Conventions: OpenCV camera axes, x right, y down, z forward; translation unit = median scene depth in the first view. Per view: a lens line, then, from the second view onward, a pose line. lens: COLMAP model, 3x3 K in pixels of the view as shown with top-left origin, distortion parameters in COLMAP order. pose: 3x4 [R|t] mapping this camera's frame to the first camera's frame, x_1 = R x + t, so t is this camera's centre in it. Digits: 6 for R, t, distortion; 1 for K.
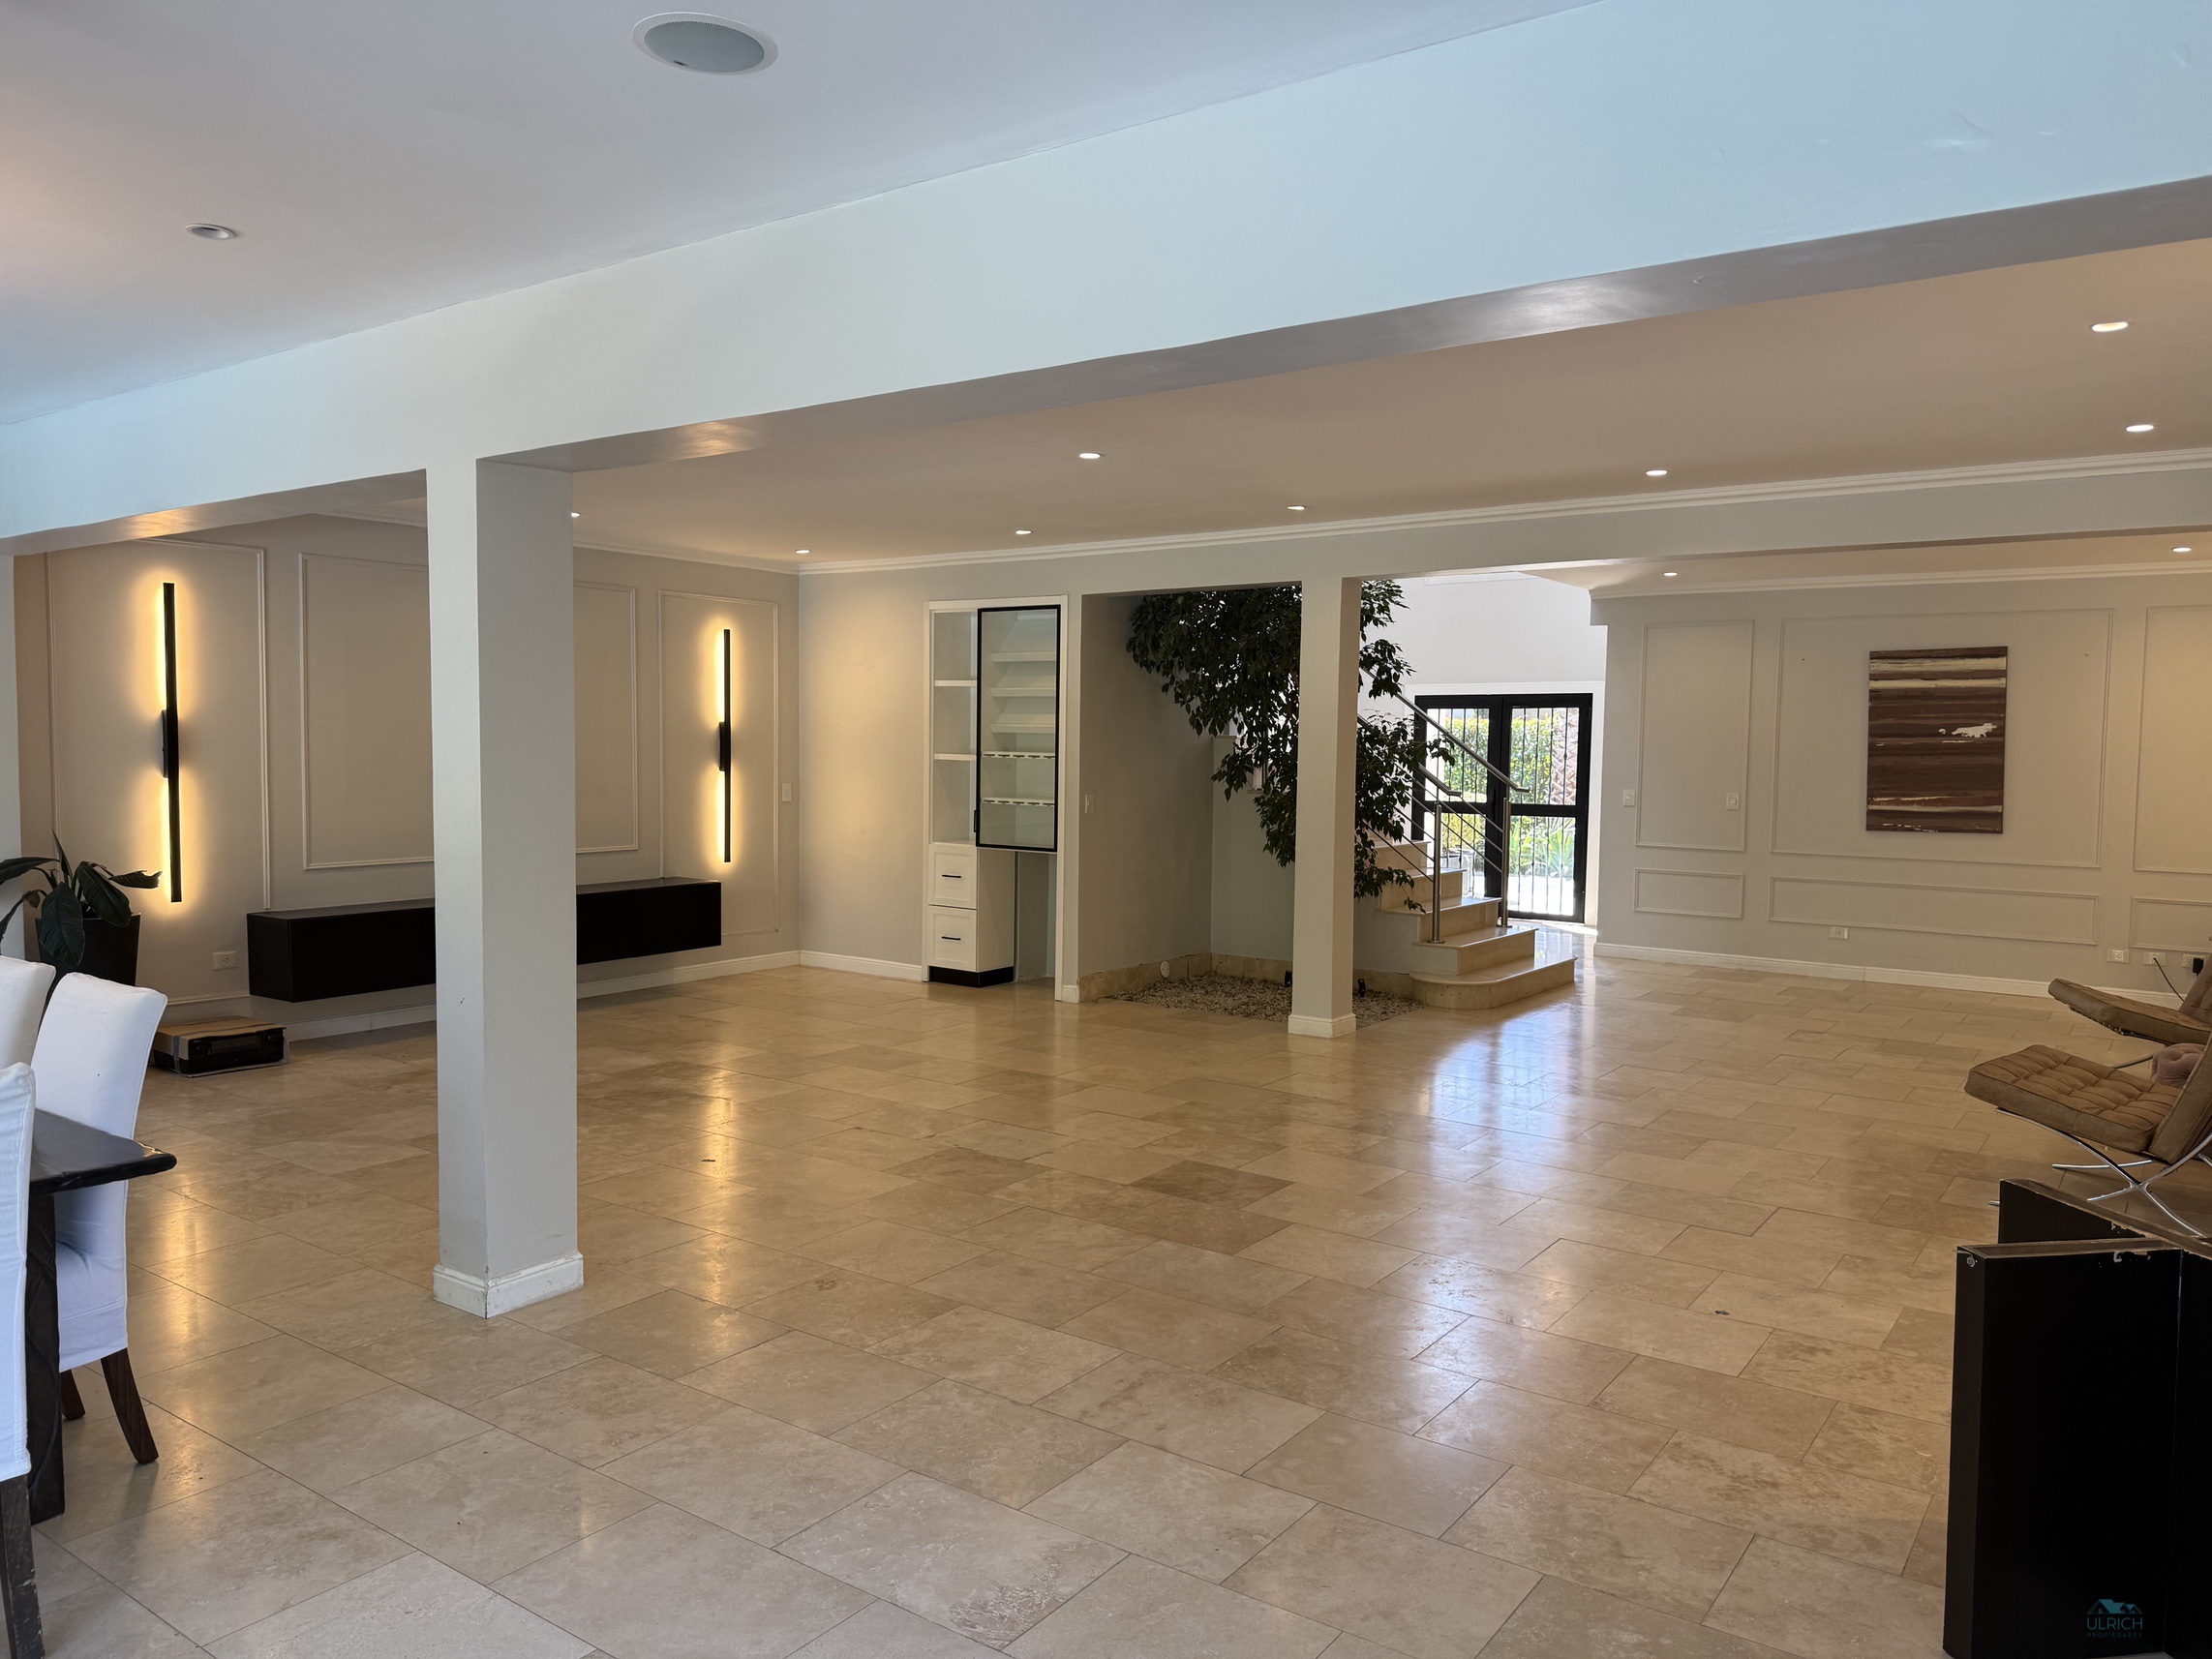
lens RADIAL K [[1583.3, 0, 1095.1], [0, 1583.3, 816.4], [0, 0, 1]] dist [0.088842, -0.105011]
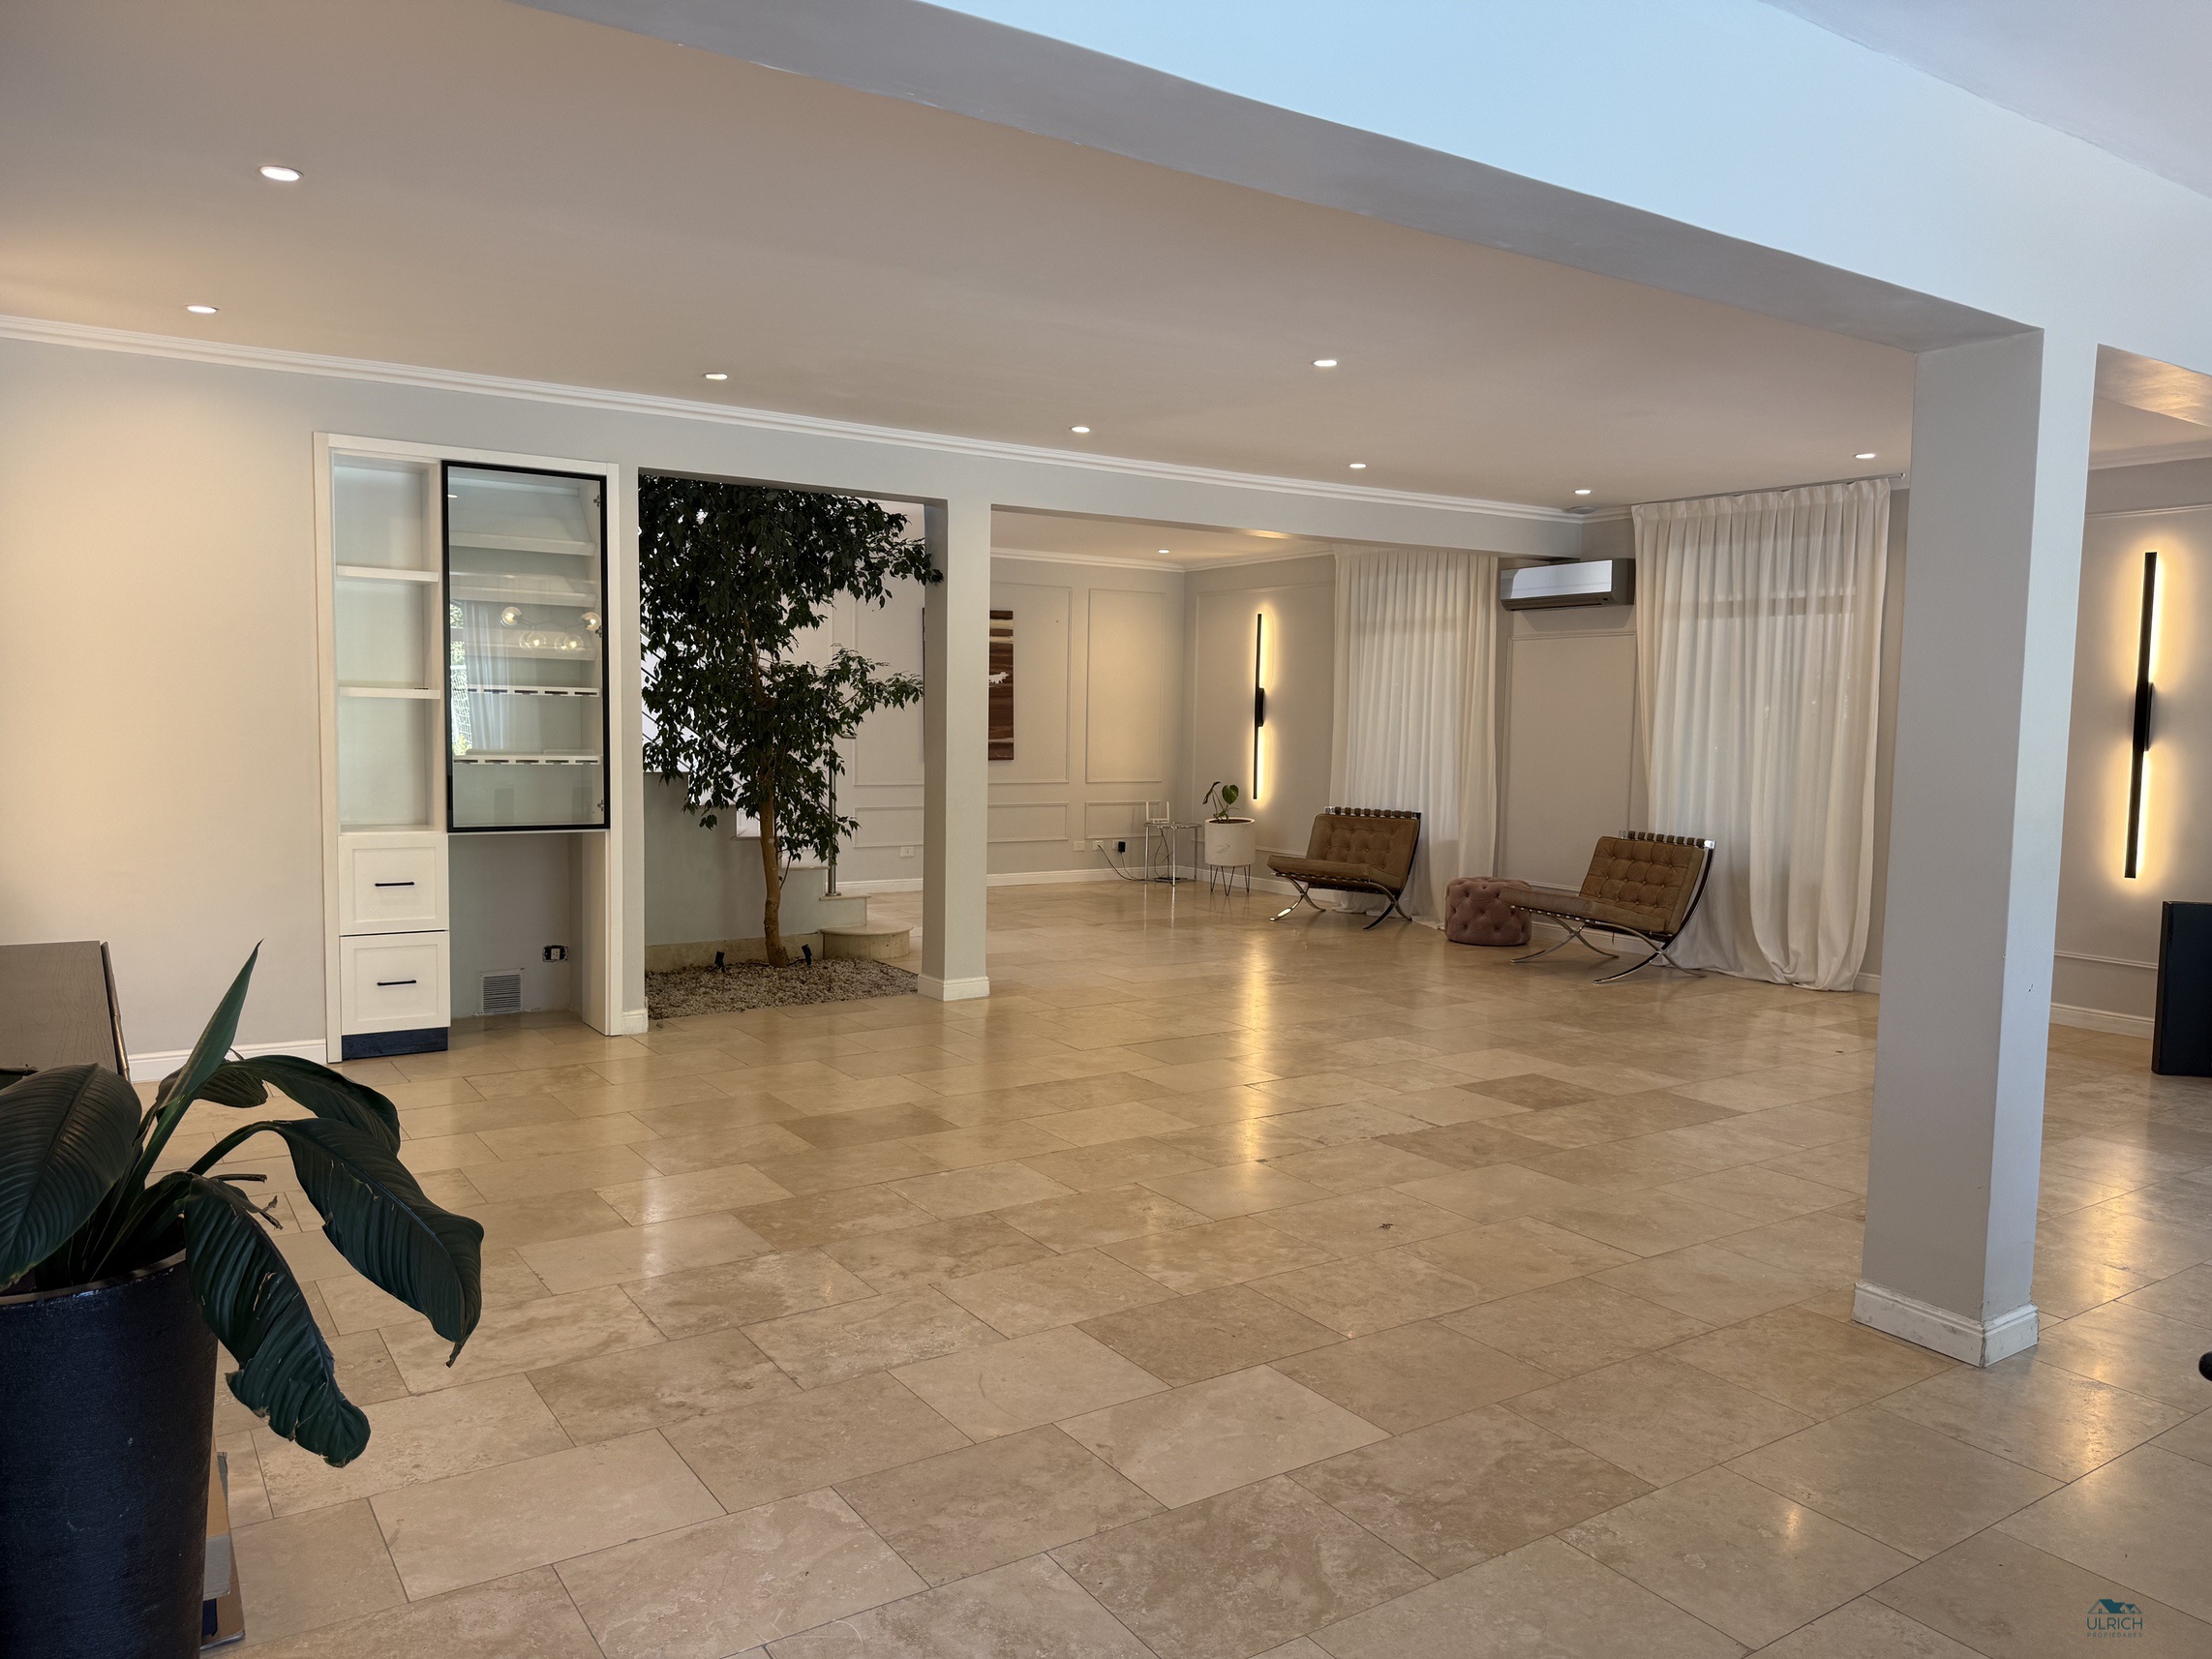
lens RADIAL K [[1583.3, 0, 1087.8], [0, 1583.3, 828.5], [0, 0, 1]] dist [0.088842, -0.105011]
pose [[0.325950, -0.075218, 0.942390, -0.612874], [0.031768, 0.997138, 0.068600, -0.019285], [-0.944853, 0.007578, 0.327407, 0.545826]]
